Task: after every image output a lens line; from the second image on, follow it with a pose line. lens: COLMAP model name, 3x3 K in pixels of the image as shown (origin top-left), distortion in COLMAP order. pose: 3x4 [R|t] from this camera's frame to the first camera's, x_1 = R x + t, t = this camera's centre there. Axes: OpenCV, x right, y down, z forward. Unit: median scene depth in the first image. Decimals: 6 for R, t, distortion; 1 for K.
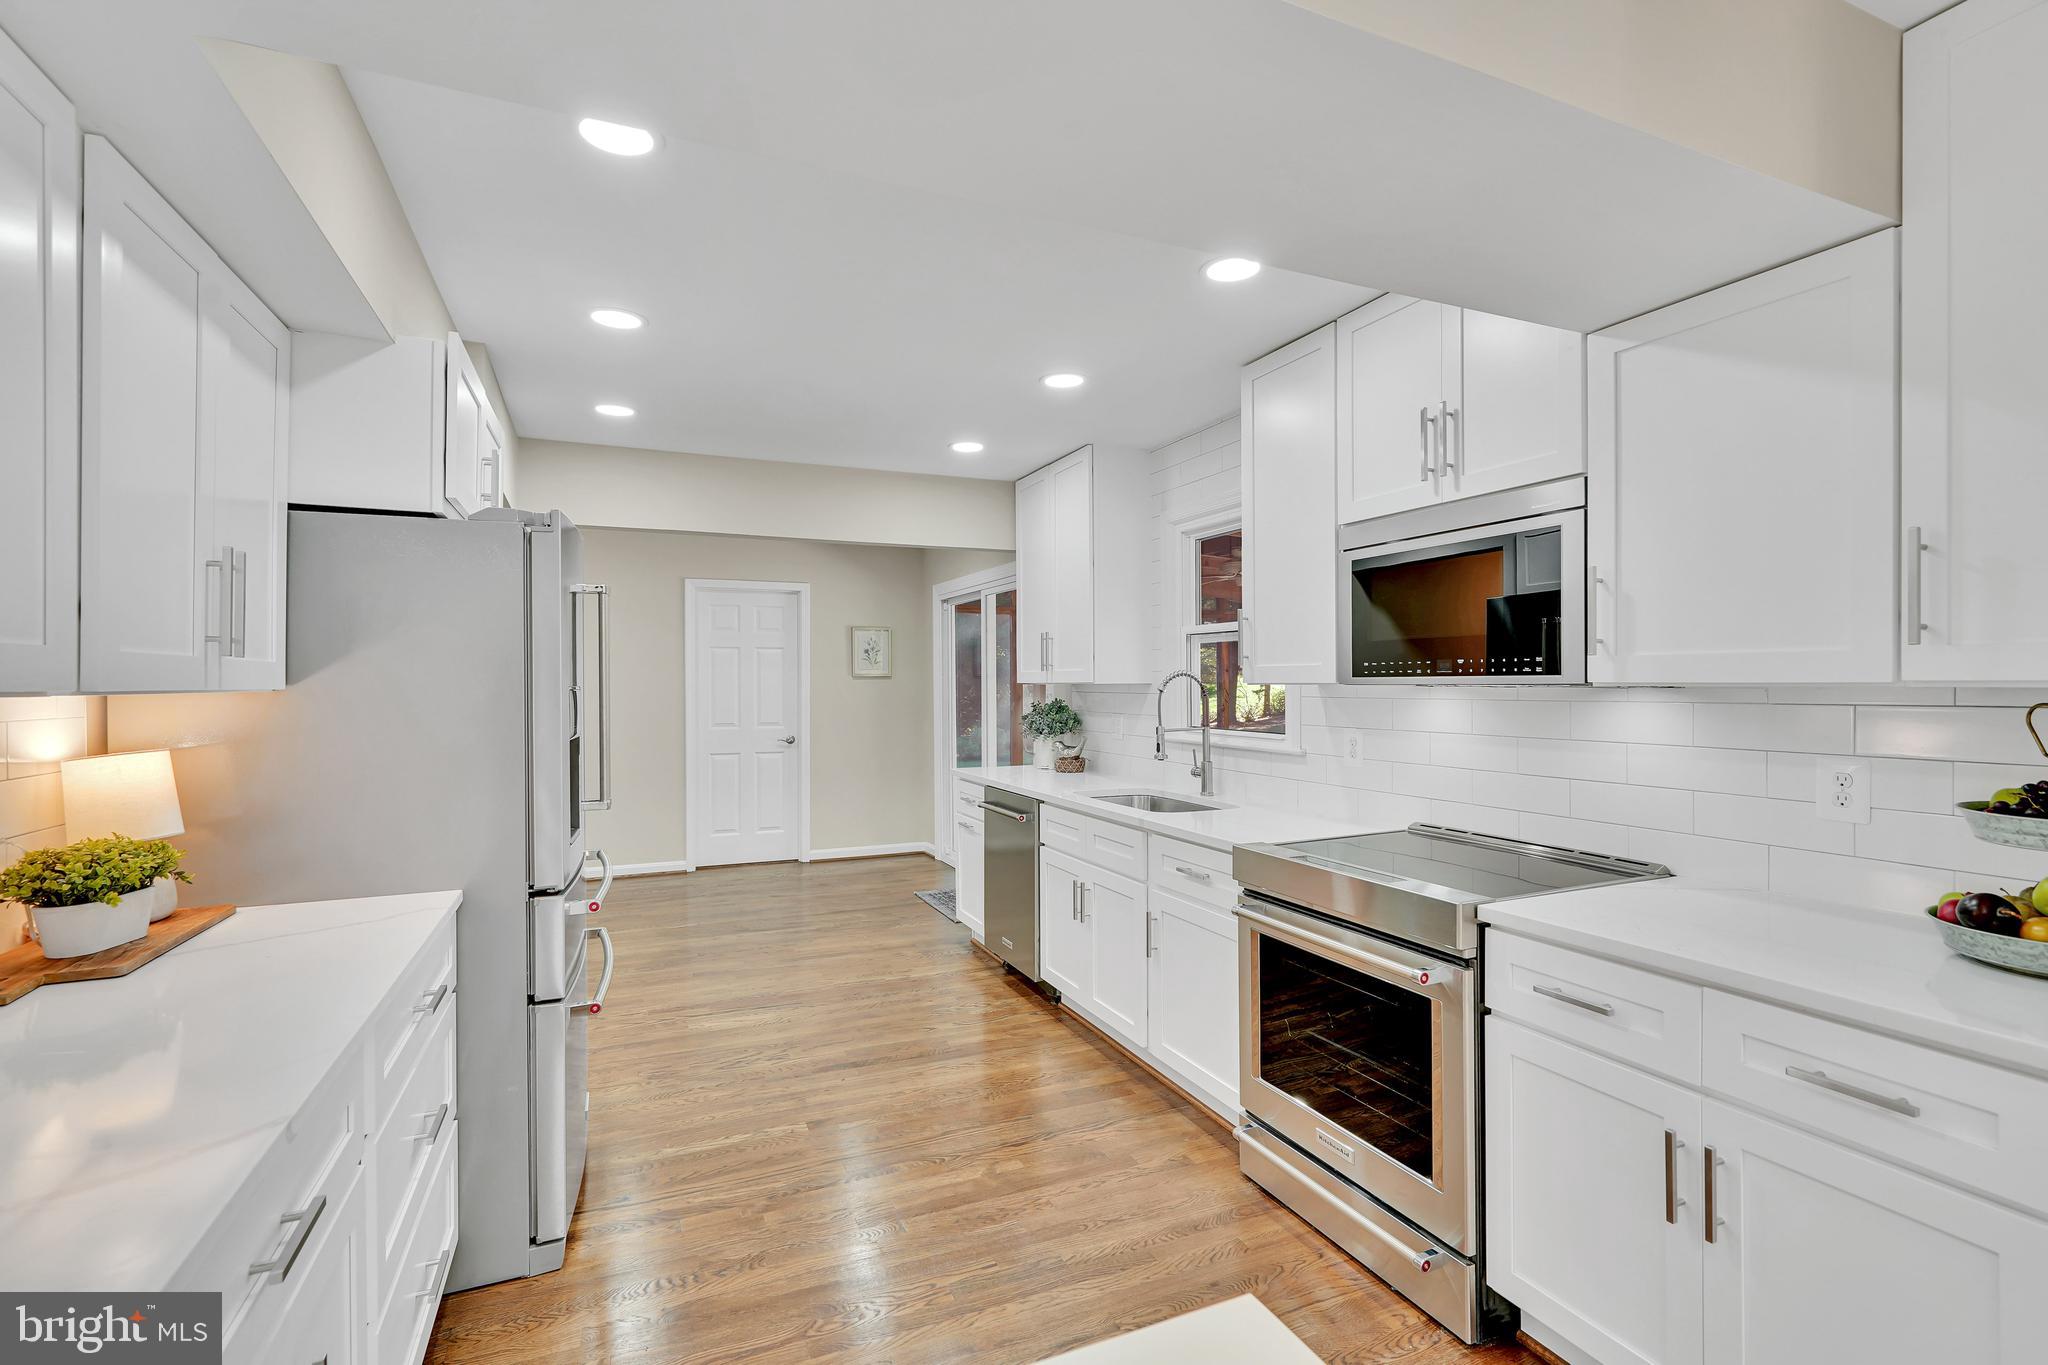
lens RADIAL K [[941.4, 0, 1019.6], [0, 941.4, 684.7], [0, 0, 1]] dist [-0.002467, 0.001504]
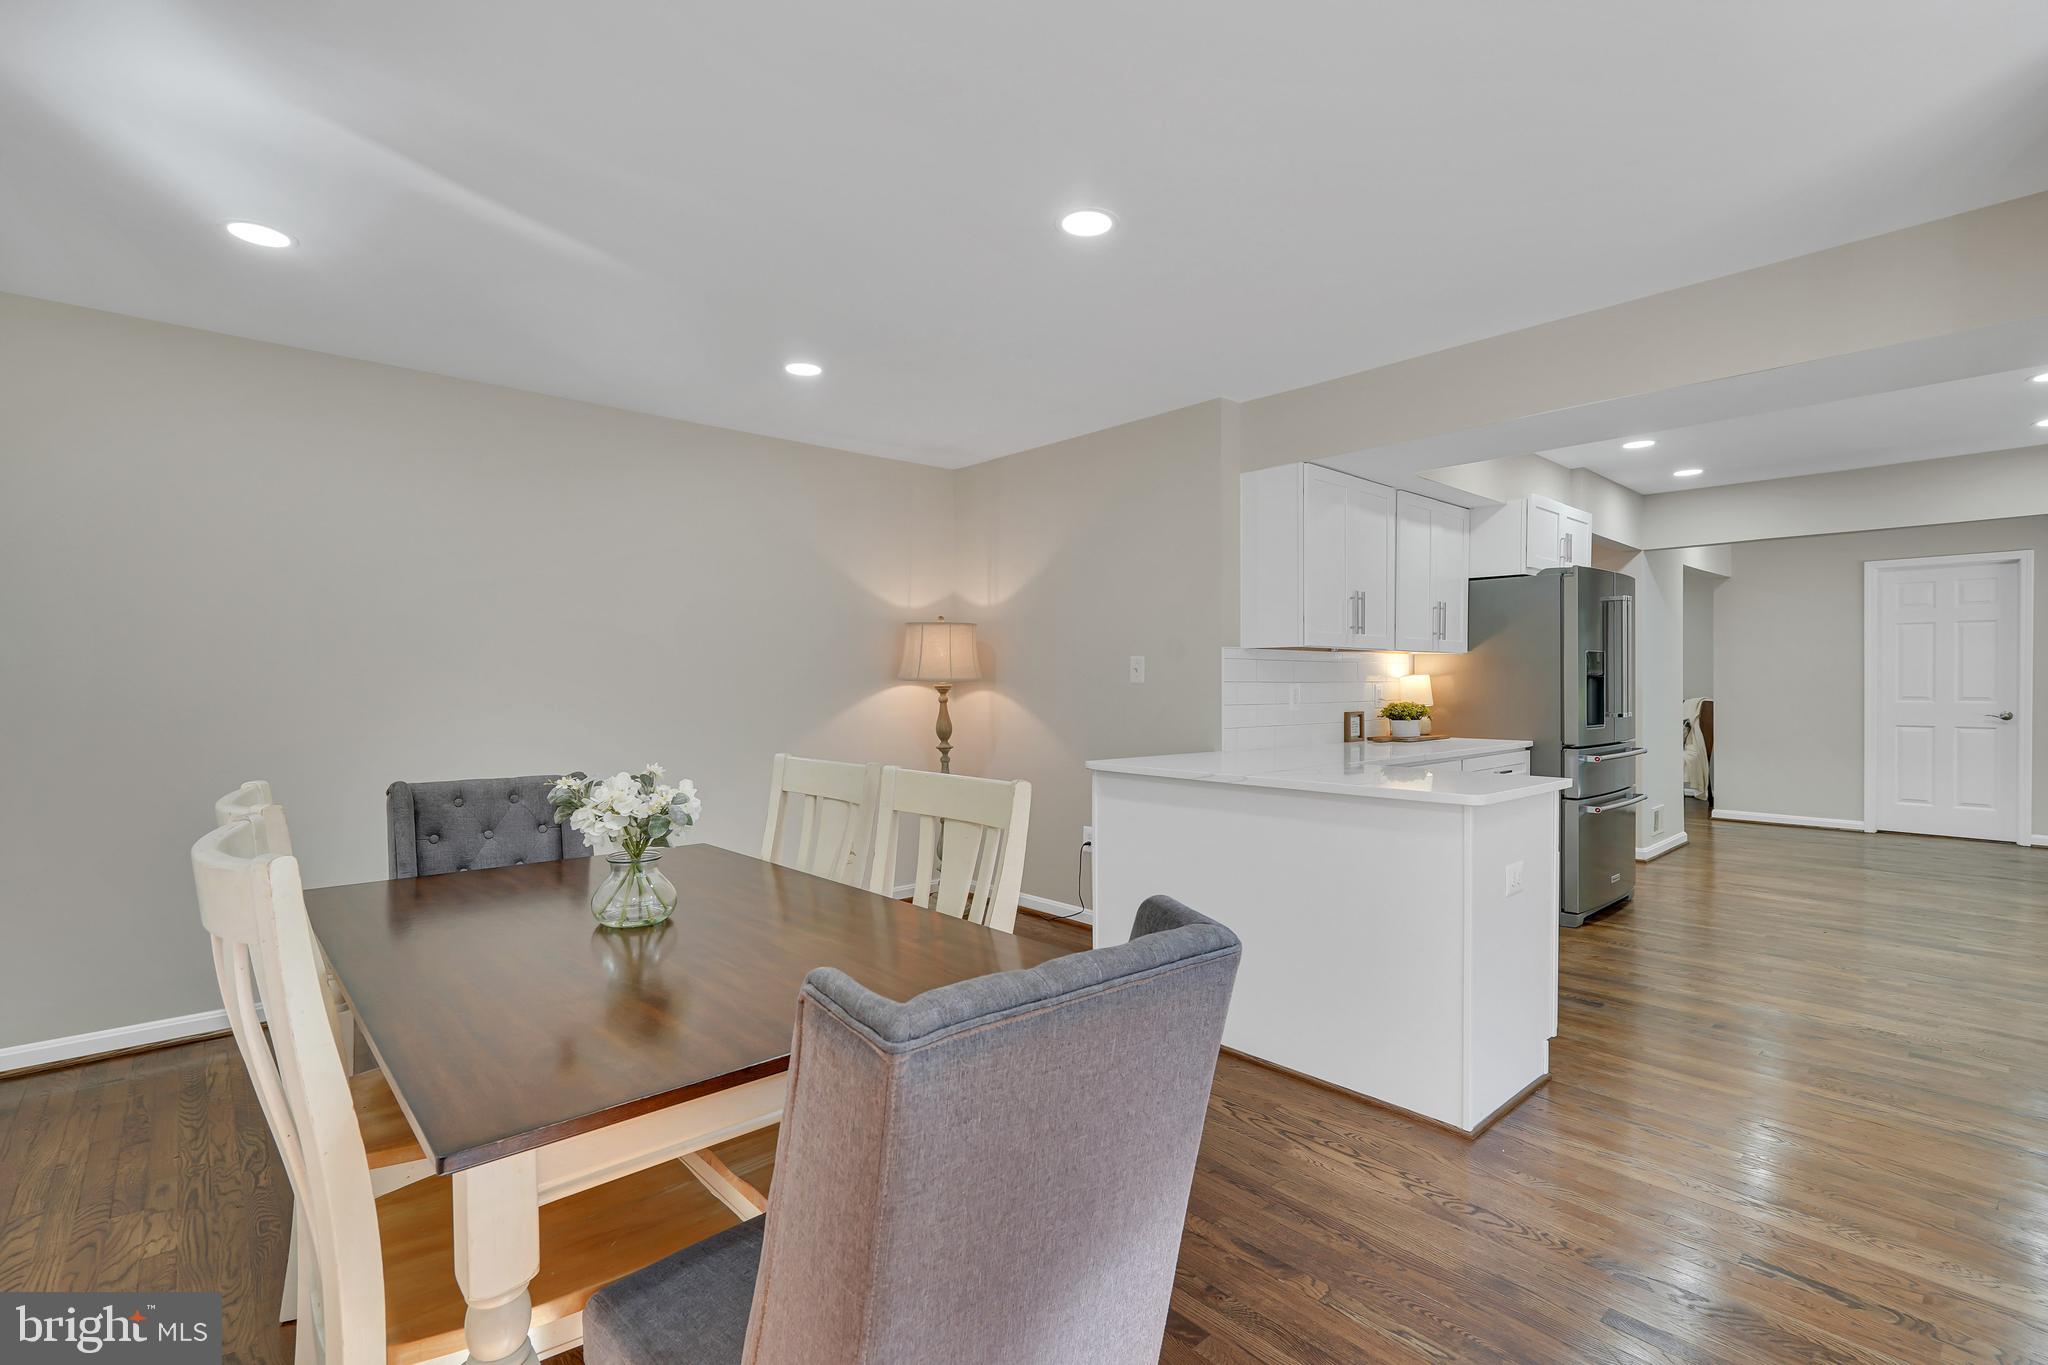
lens RADIAL K [[941.4, 0, 1026.9], [0, 941.4, 690.4], [0, 0, 1]] dist [-0.002467, 0.001504]
pose [[0.334290, 0.010104, -0.942416, 0.745169], [0.001769, 0.999934, 0.011348, 0.045927], [0.942469, -0.005460, 0.334250, -0.591423]]
